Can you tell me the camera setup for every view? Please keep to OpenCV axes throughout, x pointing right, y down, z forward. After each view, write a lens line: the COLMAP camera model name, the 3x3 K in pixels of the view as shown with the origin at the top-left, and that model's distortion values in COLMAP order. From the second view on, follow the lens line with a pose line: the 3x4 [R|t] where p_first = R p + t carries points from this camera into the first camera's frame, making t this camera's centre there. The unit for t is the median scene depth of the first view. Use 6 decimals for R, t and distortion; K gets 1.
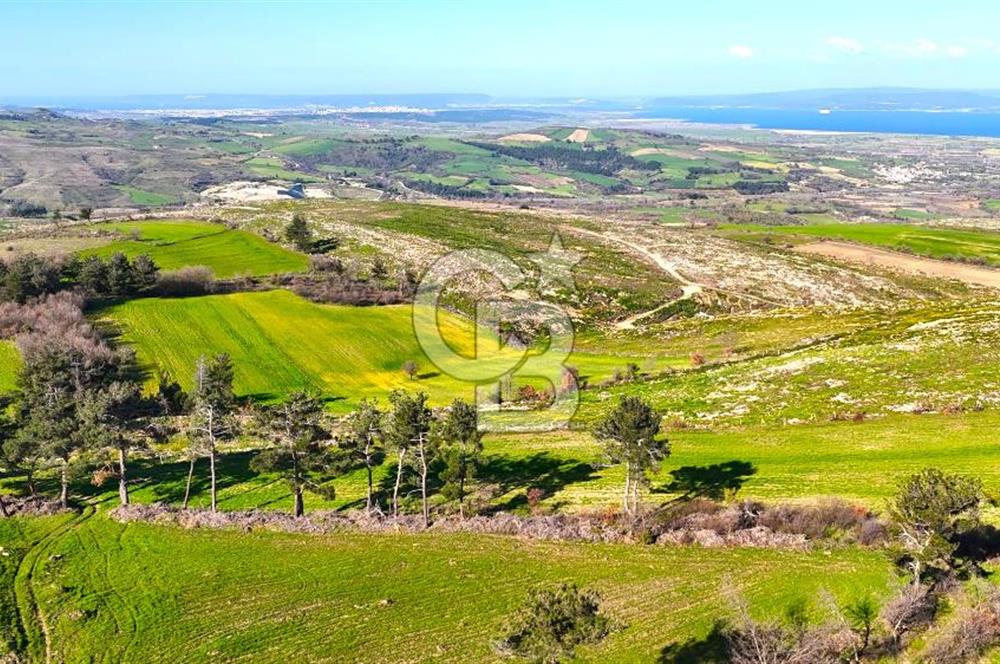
lens RADIAL K [[857.3, 0, 501.3], [0, 857.3, 336.9], [0, 0, 1]] dist [0.116856, -0.146810]
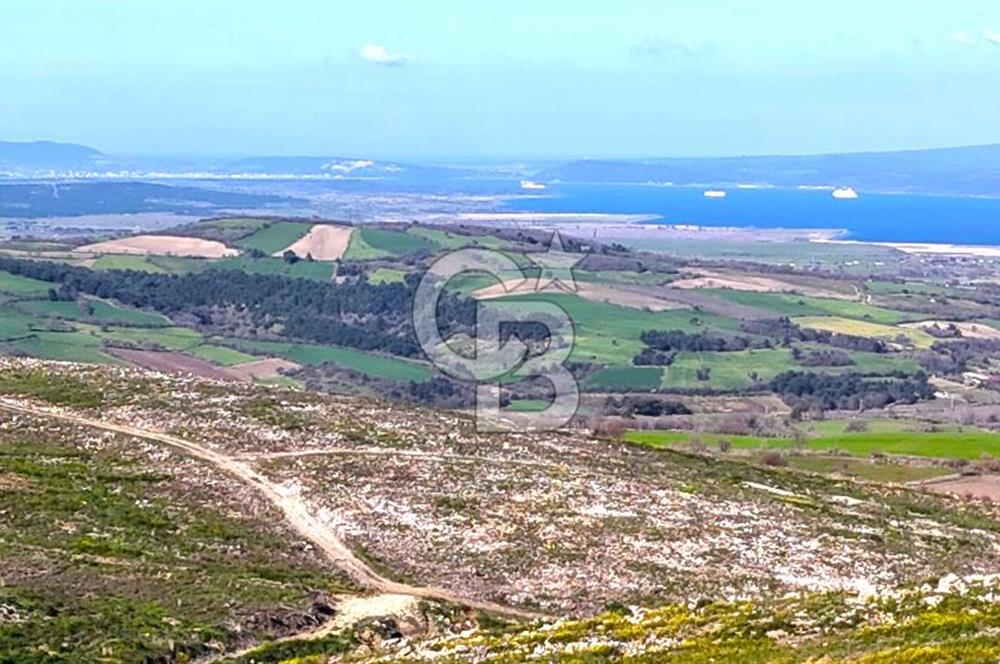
lens RADIAL K [[2559.8, 0, 496.7], [0, 2559.8, 328.0], [0, 0, 1]] dist [0.257848, 0.000000]
pose [[0.990365, 0.000375, 0.138484, 0.165865], [0.027947, 0.978881, -0.202513, 0.013259], [-0.135635, 0.204432, 0.969438, 0.328473]]
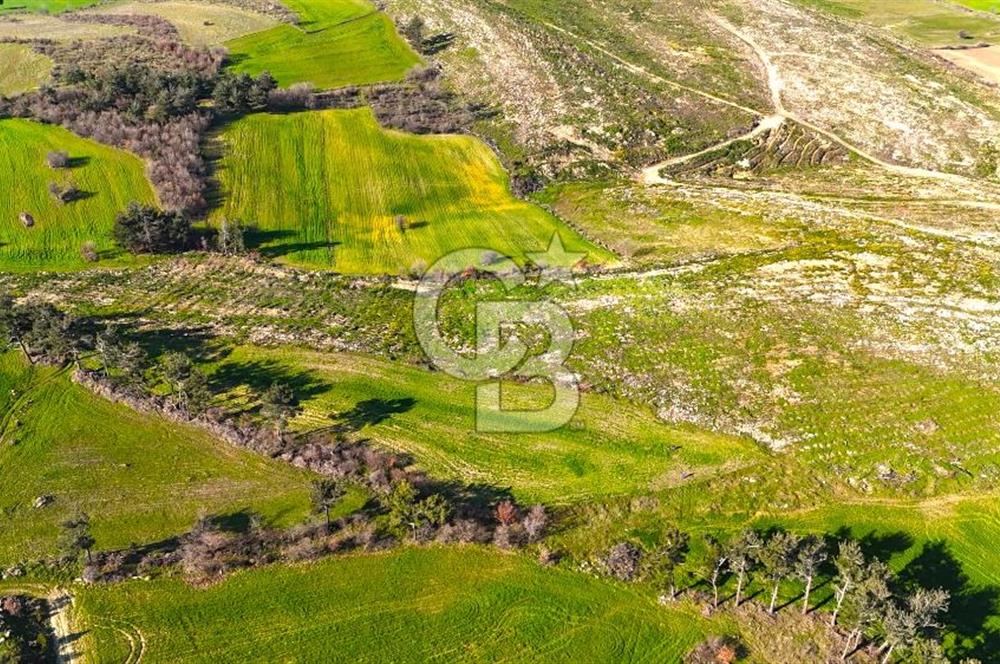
lens RADIAL K [[871.9, 0, 504.2], [0, 871.9, 336.1], [0, 0, 1]] dist [0.065123, -0.000468]
pose [[0.938314, 0.209204, -0.275318, 0.279739], [-0.093729, 0.920287, 0.379851, -0.200885], [0.332838, -0.330614, 0.883127, -0.128415]]
